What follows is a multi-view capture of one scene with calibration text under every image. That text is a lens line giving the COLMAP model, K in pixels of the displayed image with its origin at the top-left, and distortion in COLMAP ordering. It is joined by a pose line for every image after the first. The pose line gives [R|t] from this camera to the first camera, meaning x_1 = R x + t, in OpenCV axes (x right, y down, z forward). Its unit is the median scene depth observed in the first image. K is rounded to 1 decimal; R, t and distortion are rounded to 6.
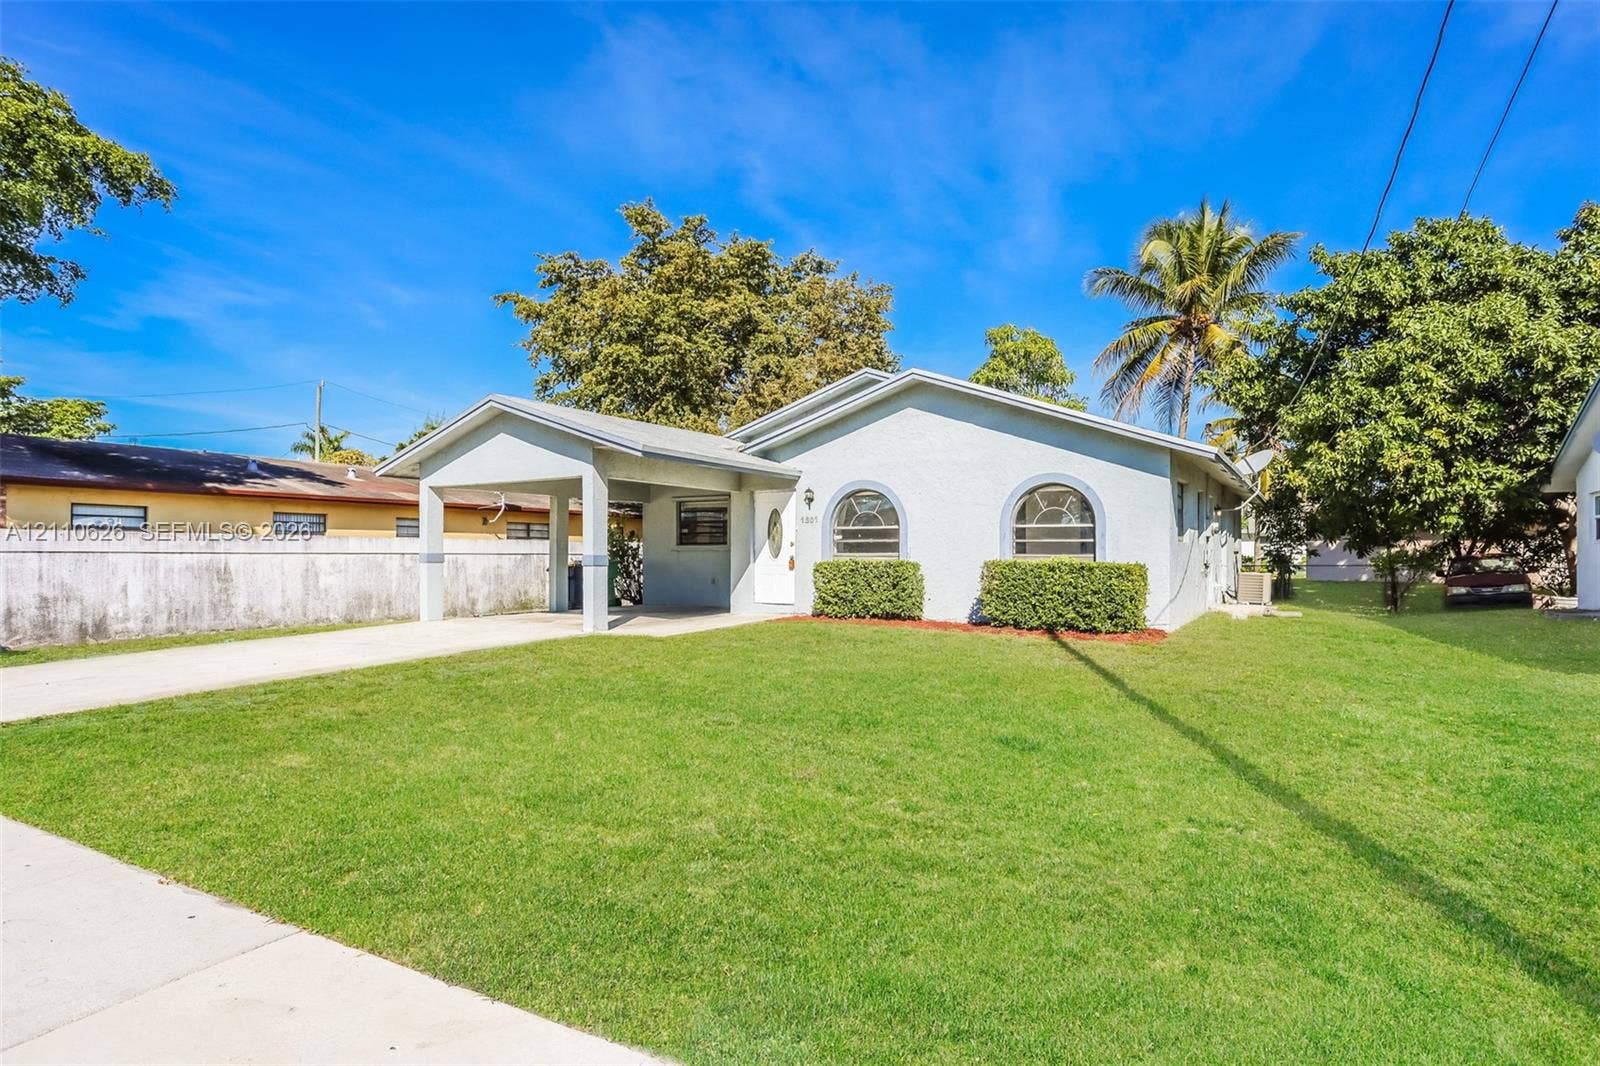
lens RADIAL K [[799.6, 0, 841.1], [0, 799.6, 549.3], [0, 0, 1]] dist [-0.038439, 0.000940]
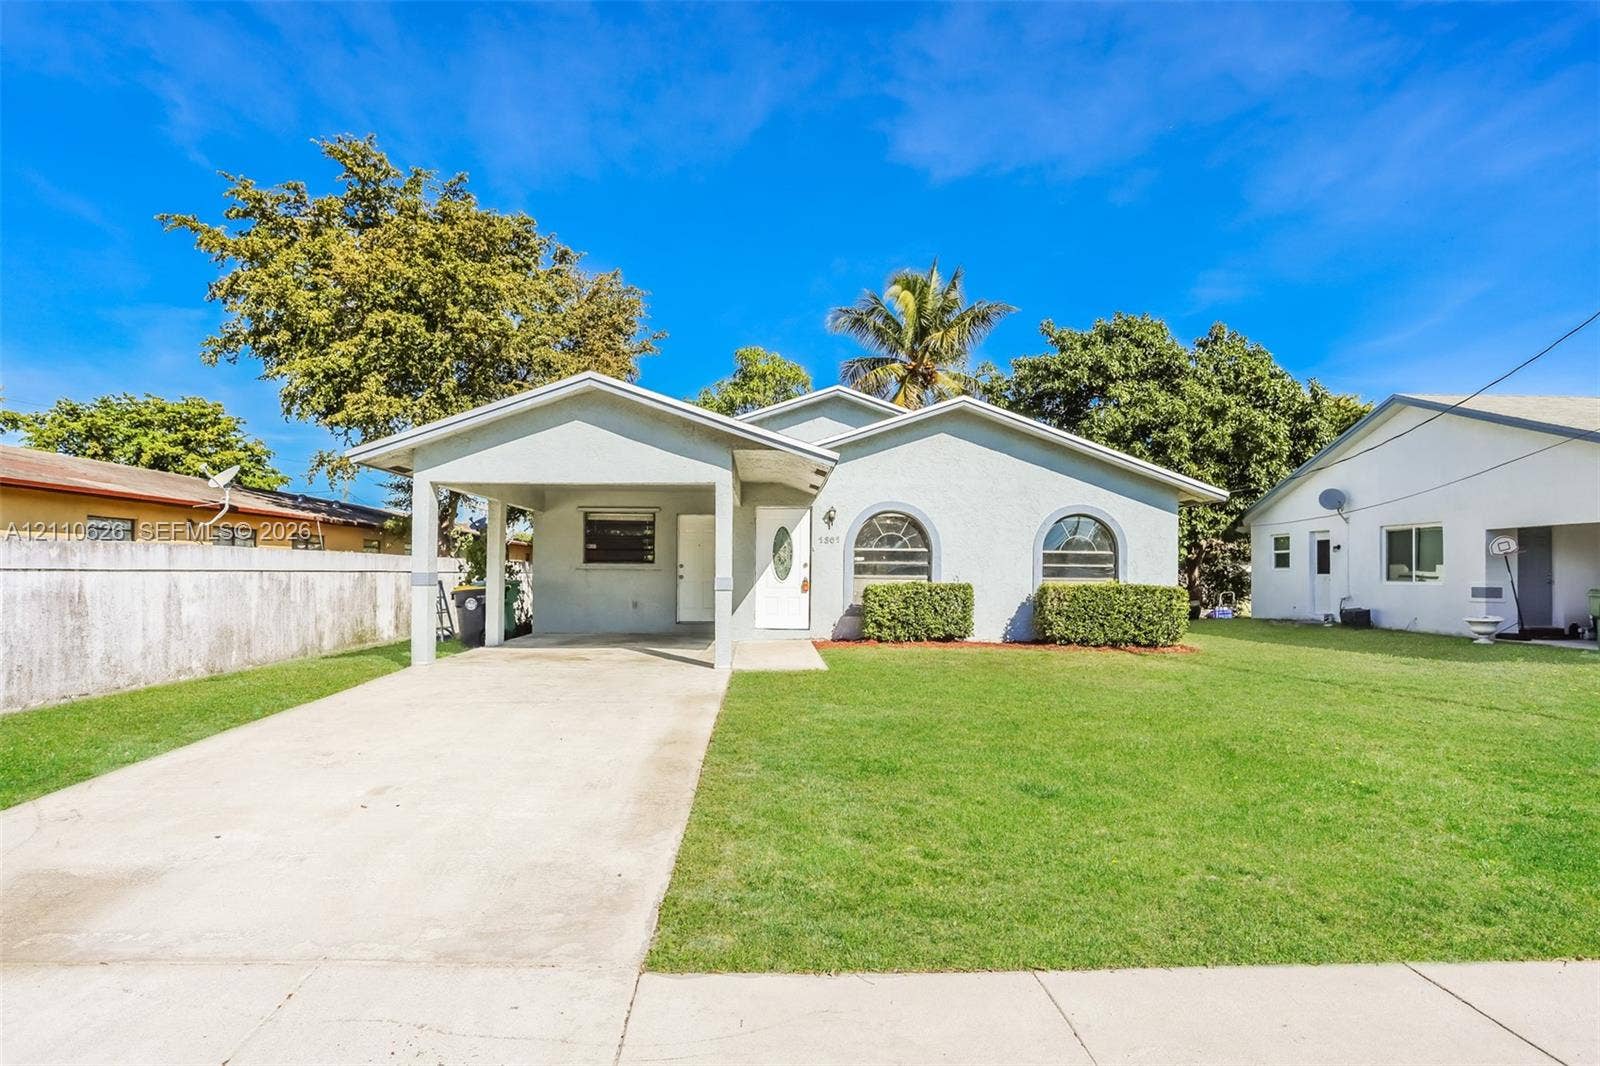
lens RADIAL K [[799.6, 0, 841.1], [0, 799.6, 549.3], [0, 0, 1]] dist [-0.038439, 0.000940]
pose [[0.876411, 0.020762, 0.481116, -0.493091], [-0.010856, 0.999668, -0.023363, -0.003413], [-0.481442, 0.015253, 0.876345, 0.159003]]
